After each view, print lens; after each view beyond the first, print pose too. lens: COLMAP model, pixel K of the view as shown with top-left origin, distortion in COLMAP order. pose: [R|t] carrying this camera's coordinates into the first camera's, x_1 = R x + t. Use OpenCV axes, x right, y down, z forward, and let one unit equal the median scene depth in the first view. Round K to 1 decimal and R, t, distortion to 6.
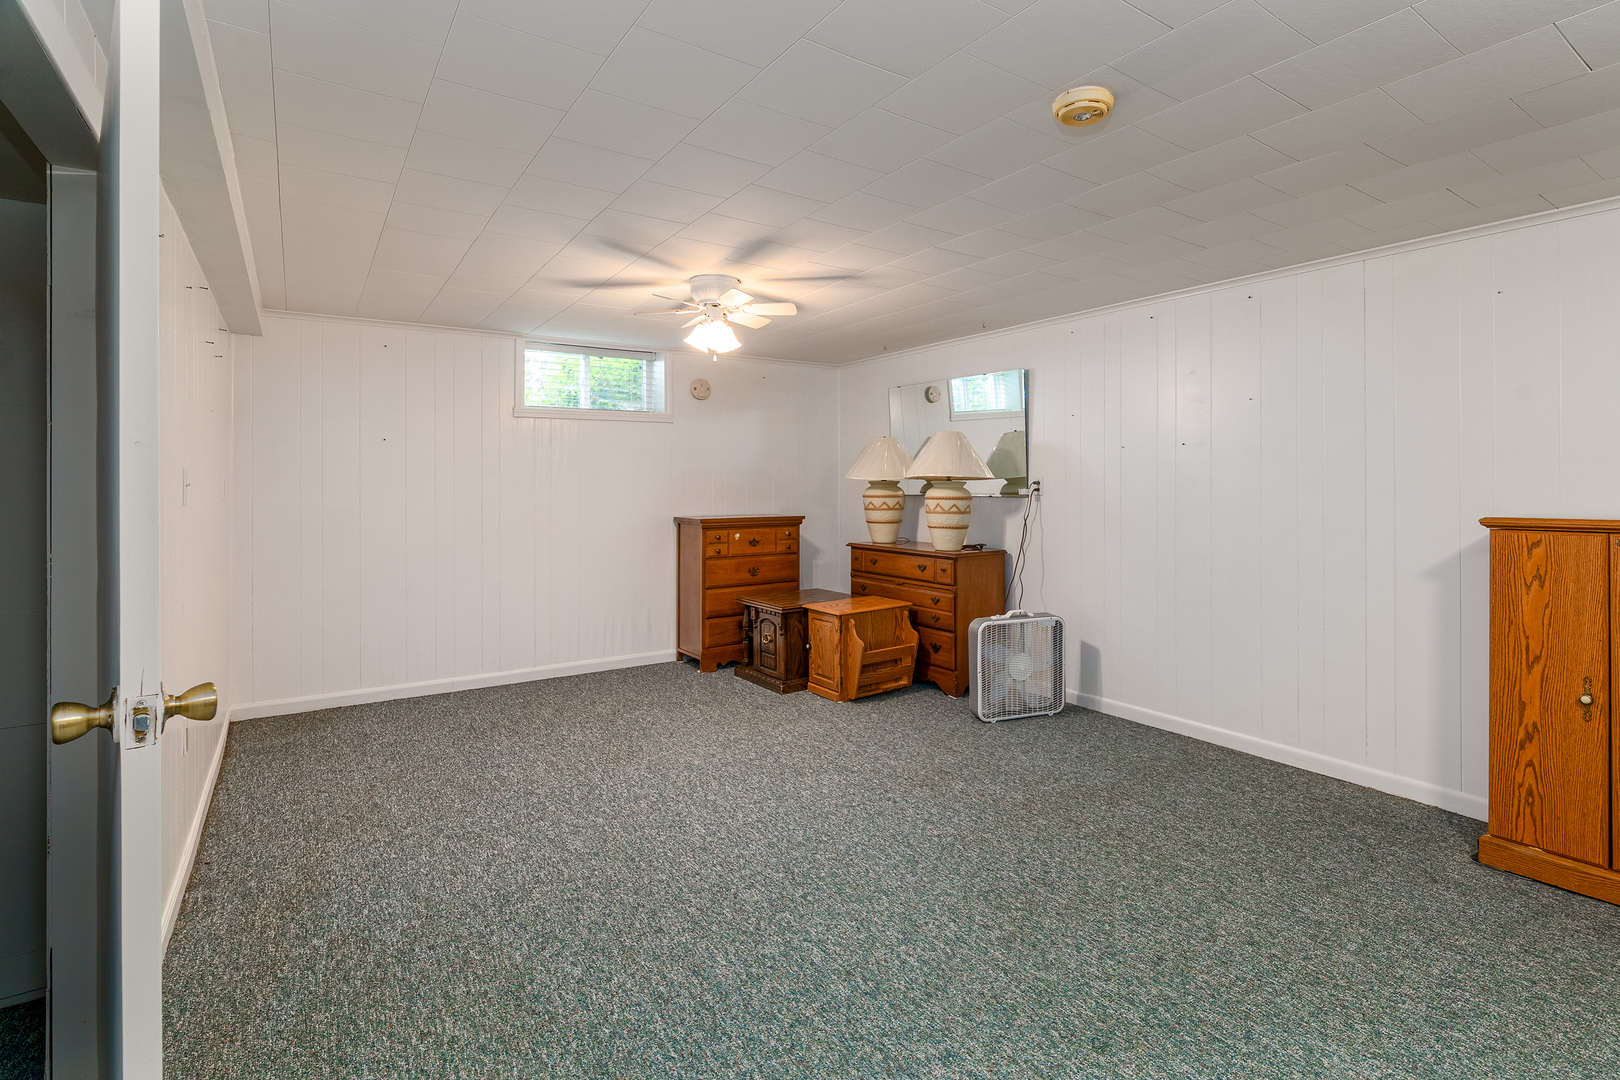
lens RADIAL K [[750.6, 0, 808.3], [0, 750.6, 477.3], [0, 0, 1]] dist [-0.001309, -0.000031]
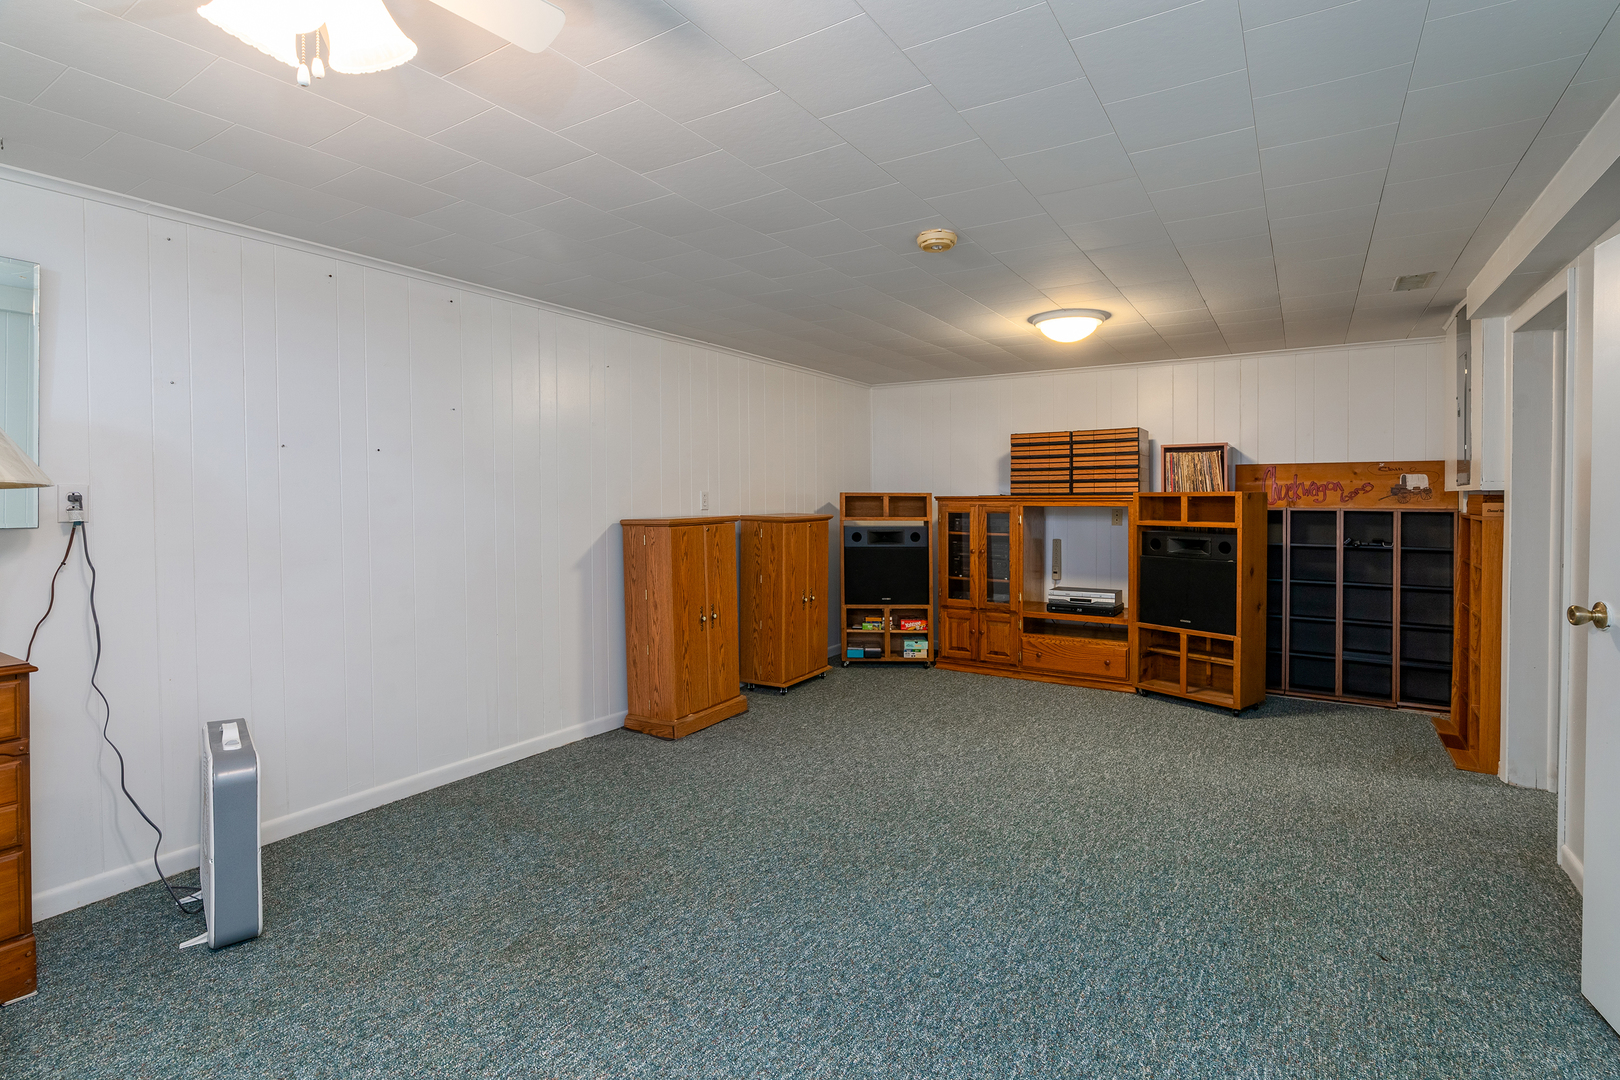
lens RADIAL K [[803.2, 0, 806.3], [0, 803.2, 488.6], [0, 0, 1]] dist [-0.004612, -0.000599]
pose [[-0.406645, 0.011629, 0.913512, -0.738301], [-0.007587, 0.999842, -0.016106, 0.014401], [-0.913555, -0.013480, -0.406493, 1.415125]]
